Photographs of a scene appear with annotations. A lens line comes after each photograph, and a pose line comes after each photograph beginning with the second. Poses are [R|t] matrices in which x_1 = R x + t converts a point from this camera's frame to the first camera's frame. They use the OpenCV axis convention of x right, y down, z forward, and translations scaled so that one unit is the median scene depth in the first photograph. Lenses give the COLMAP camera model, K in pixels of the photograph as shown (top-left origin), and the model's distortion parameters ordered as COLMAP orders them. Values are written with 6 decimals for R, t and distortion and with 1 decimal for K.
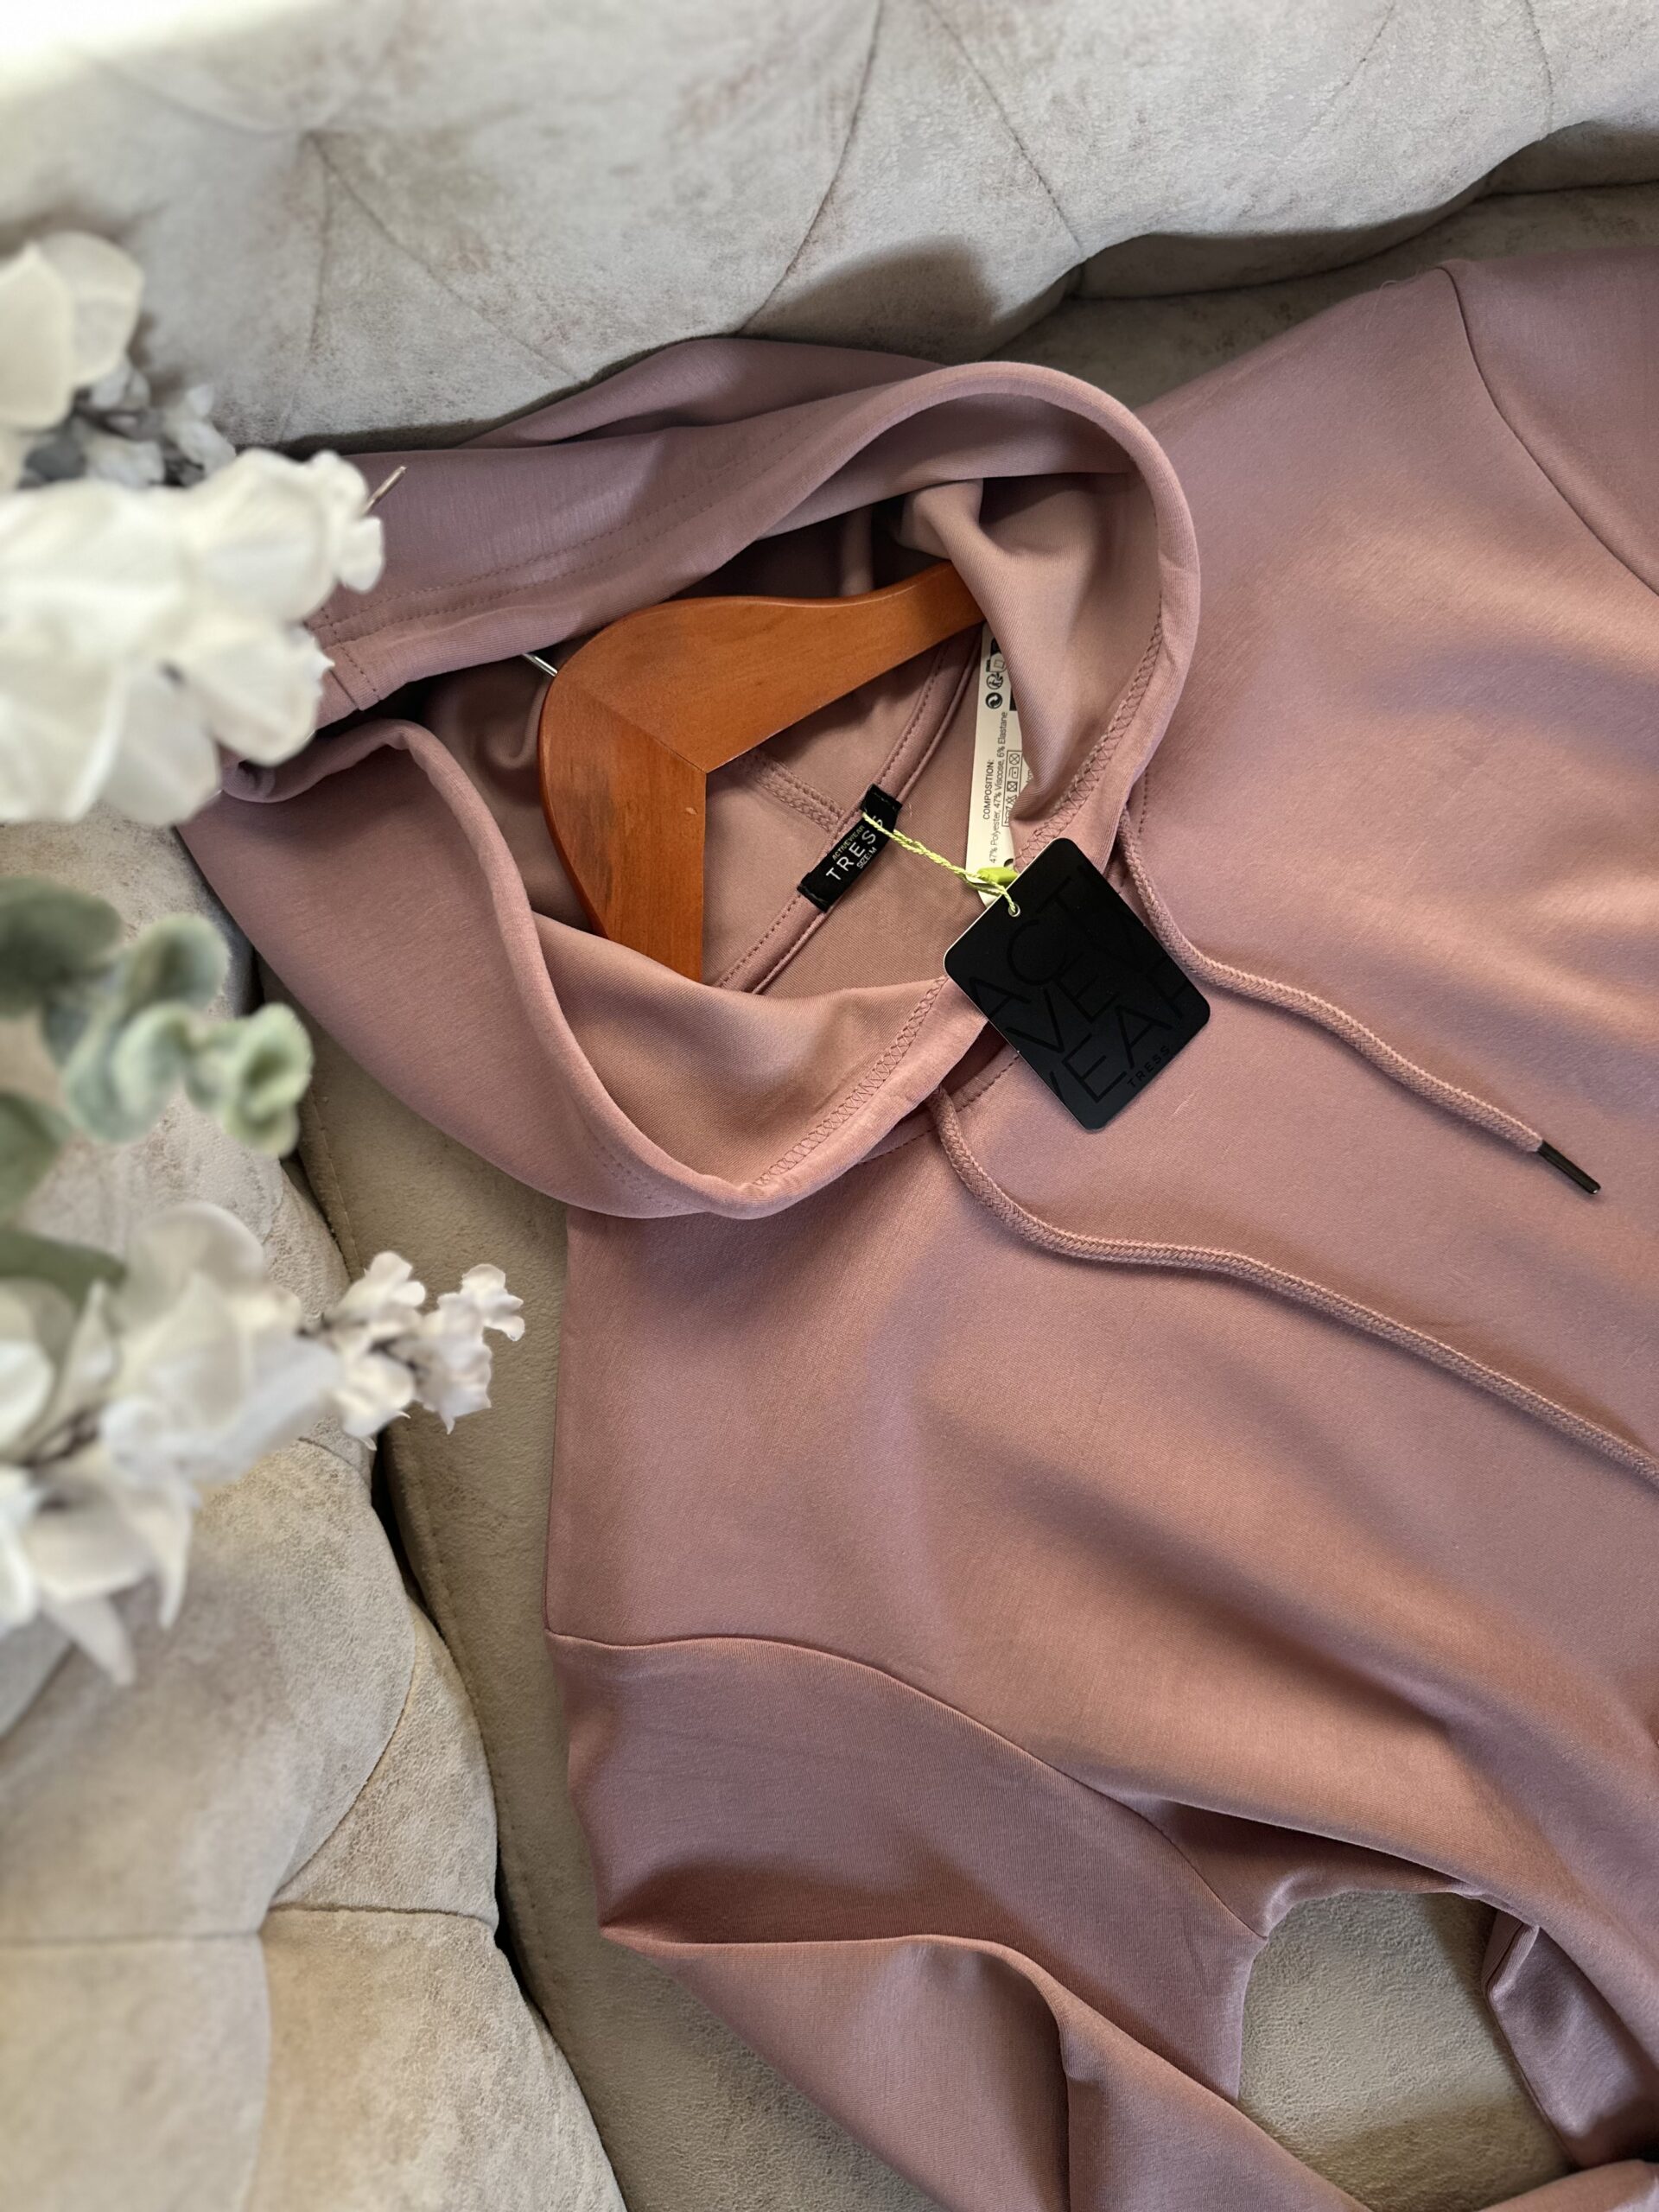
lens RADIAL K [[1542.0, 0, 825.6], [0, 1542.0, 1102.3], [0, 0, 1]] dist [-0.005047, -0.001478]
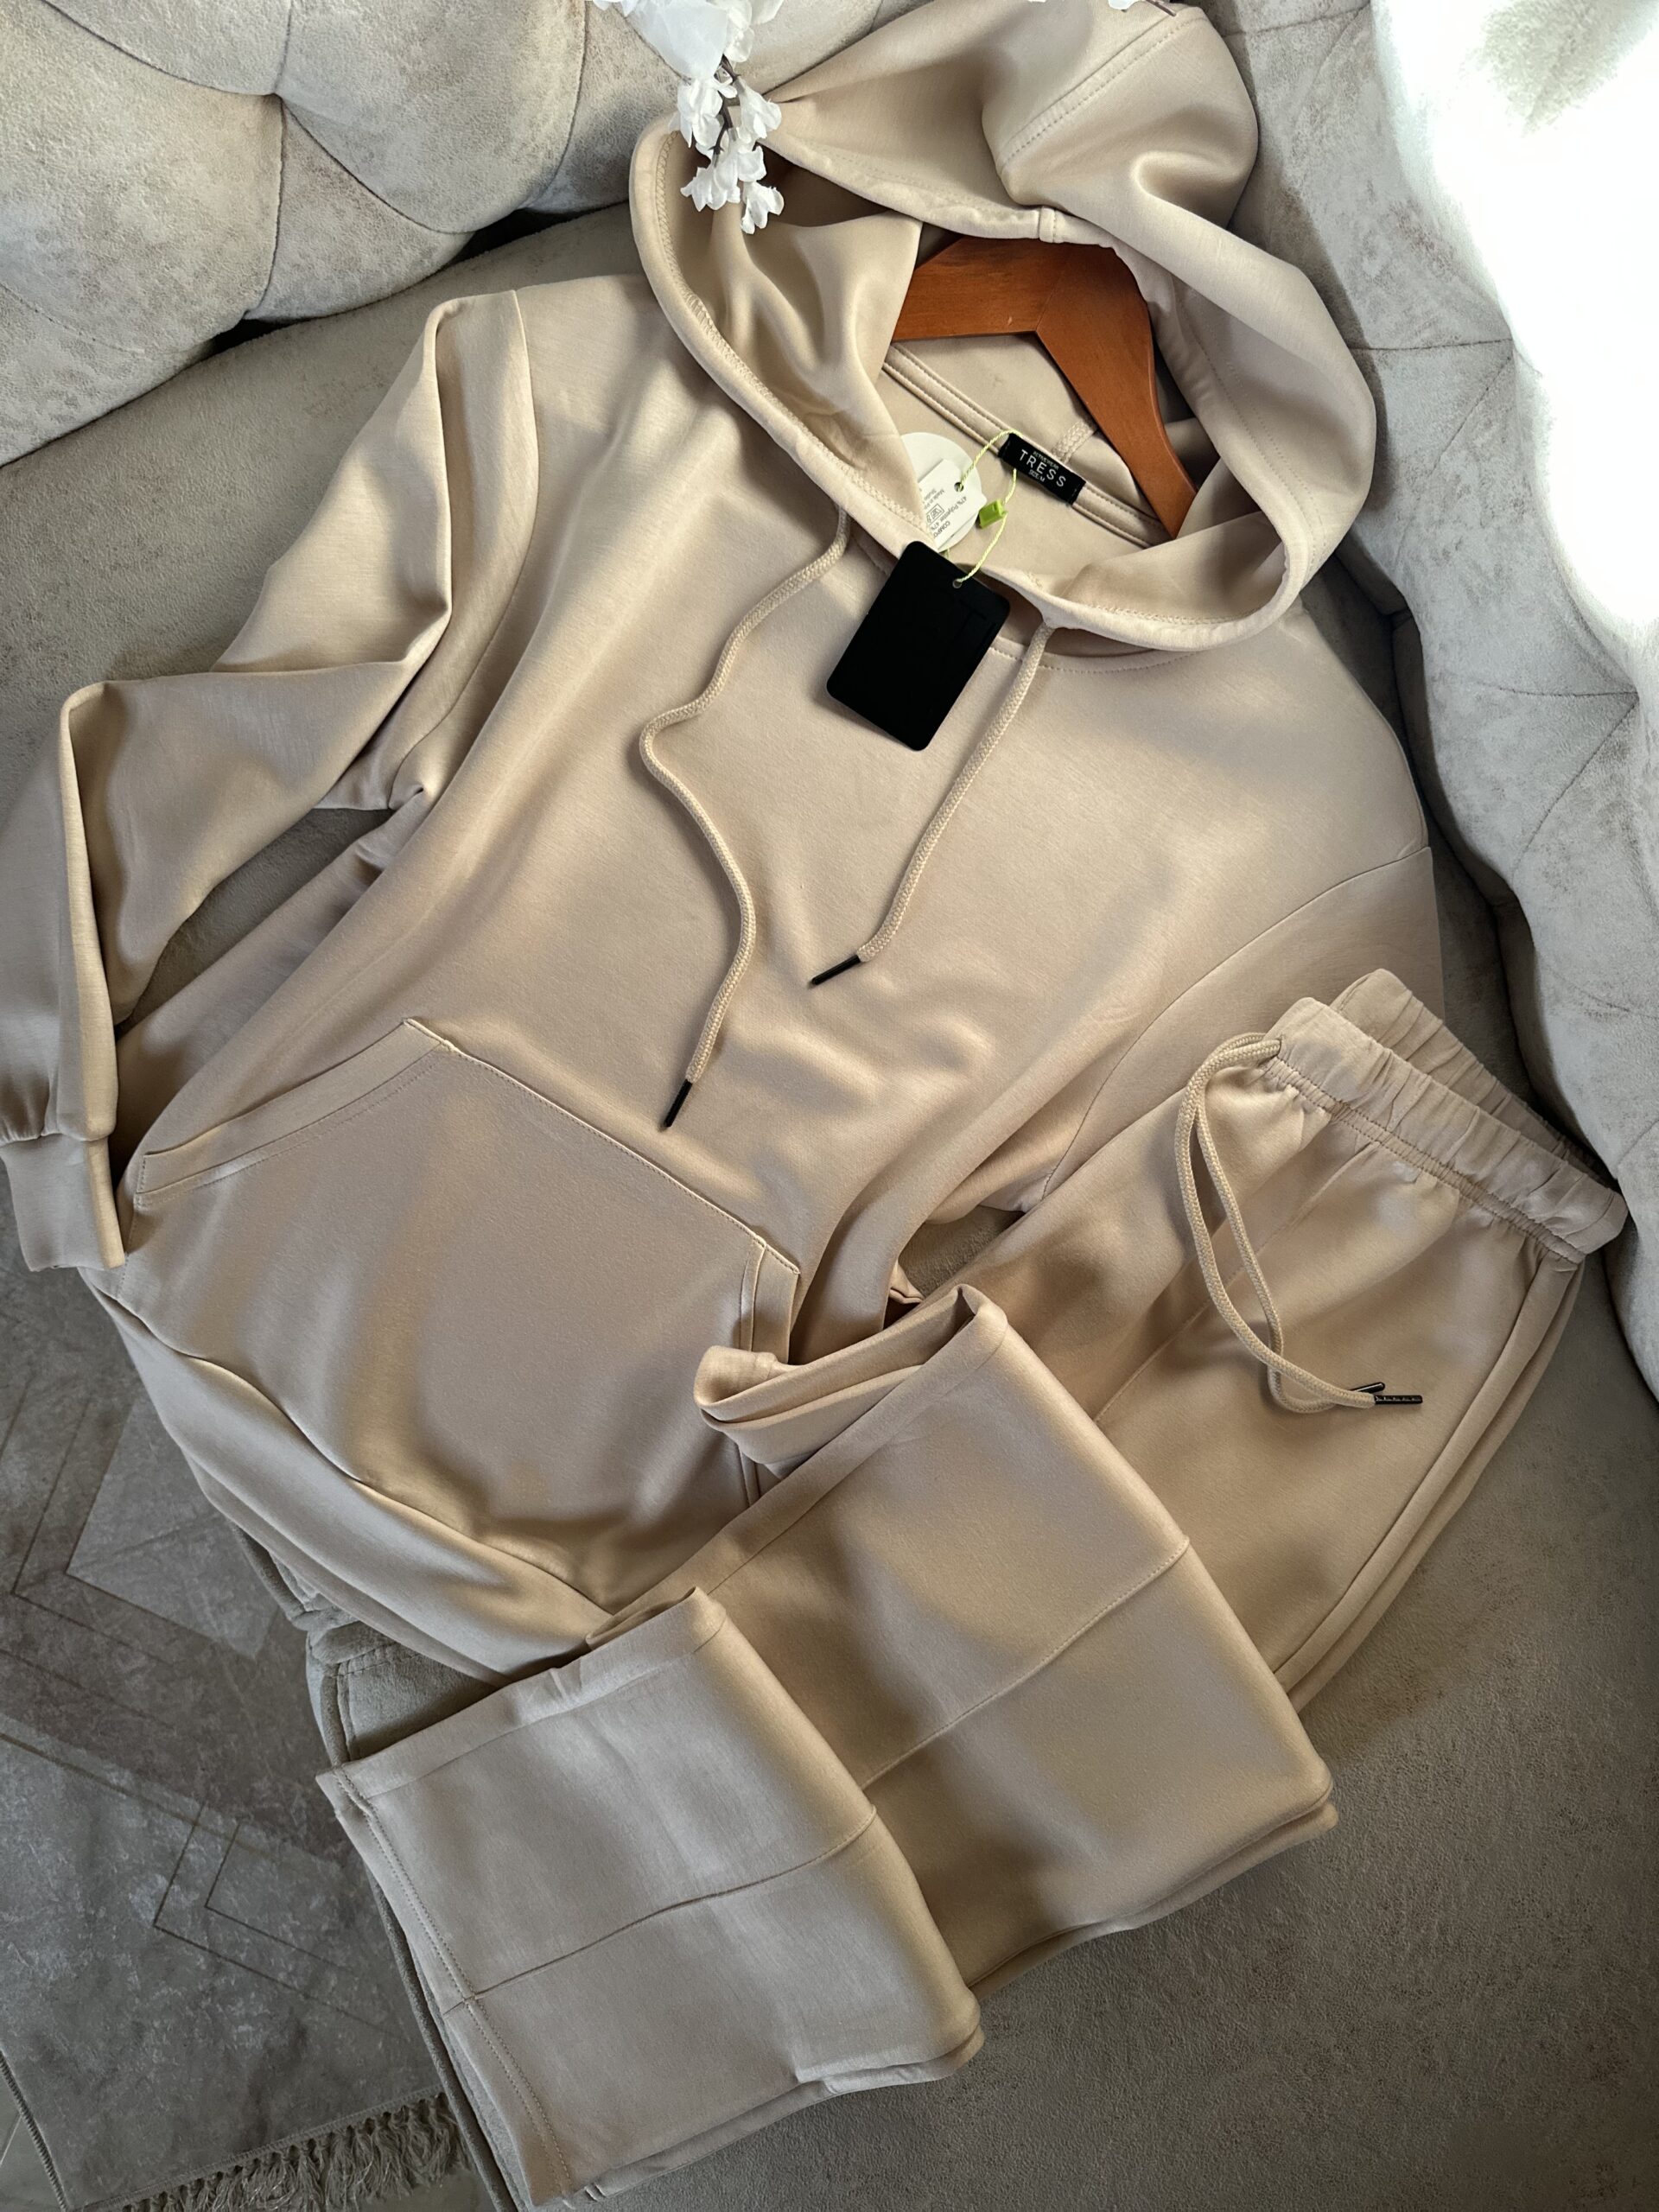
lens RADIAL K [[1557.2, 0, 845.2], [0, 1557.2, 1098.9], [0, 0, 1]] dist [0.002964, 0.000509]
pose [[0.092314, 0.995722, -0.003941, 0.736694], [-0.995634, 0.092359, 0.013488, 0.016154], [0.013794, 0.002679, 0.999901, -0.622039]]
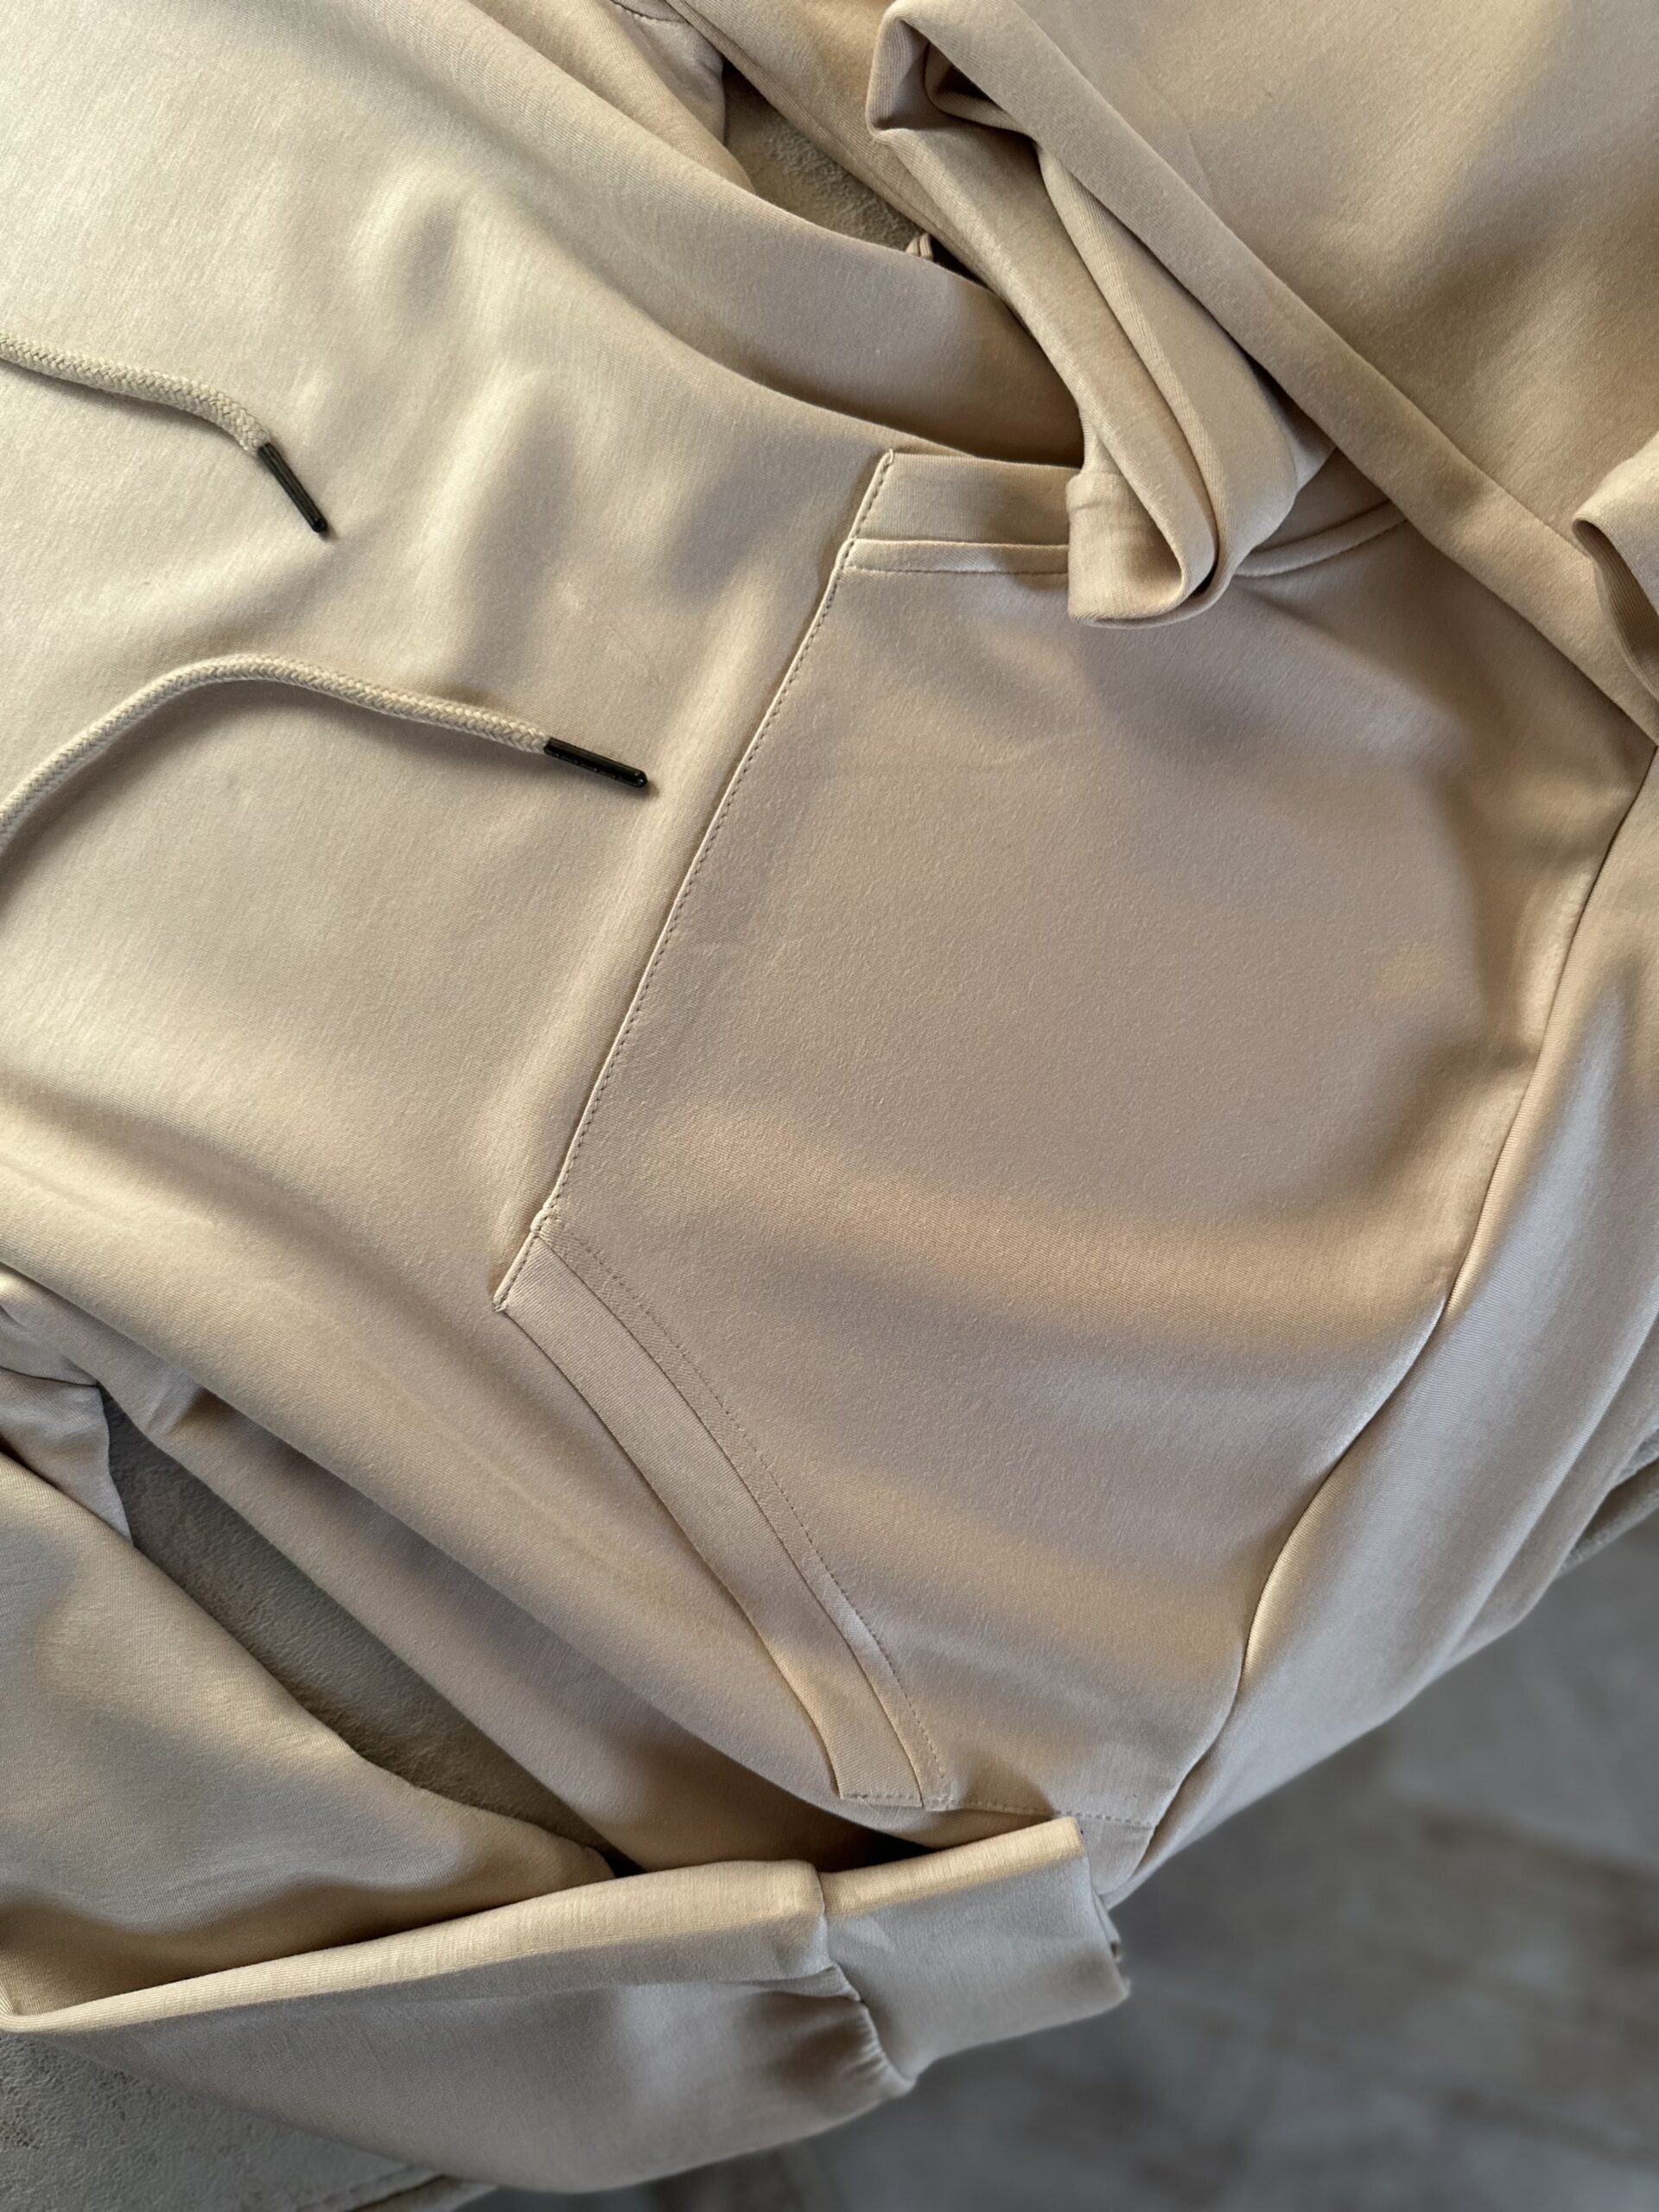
lens RADIAL K [[1557.2, 0, 845.2], [0, 1557.2, 1098.9], [0, 0, 1]] dist [0.002964, 0.000509]
pose [[0.968547, -0.229957, -0.095057, 0.907722], [0.230294, 0.973092, -0.007568, 0.488139], [0.094240, -0.014561, 0.995443, 0.322173]]
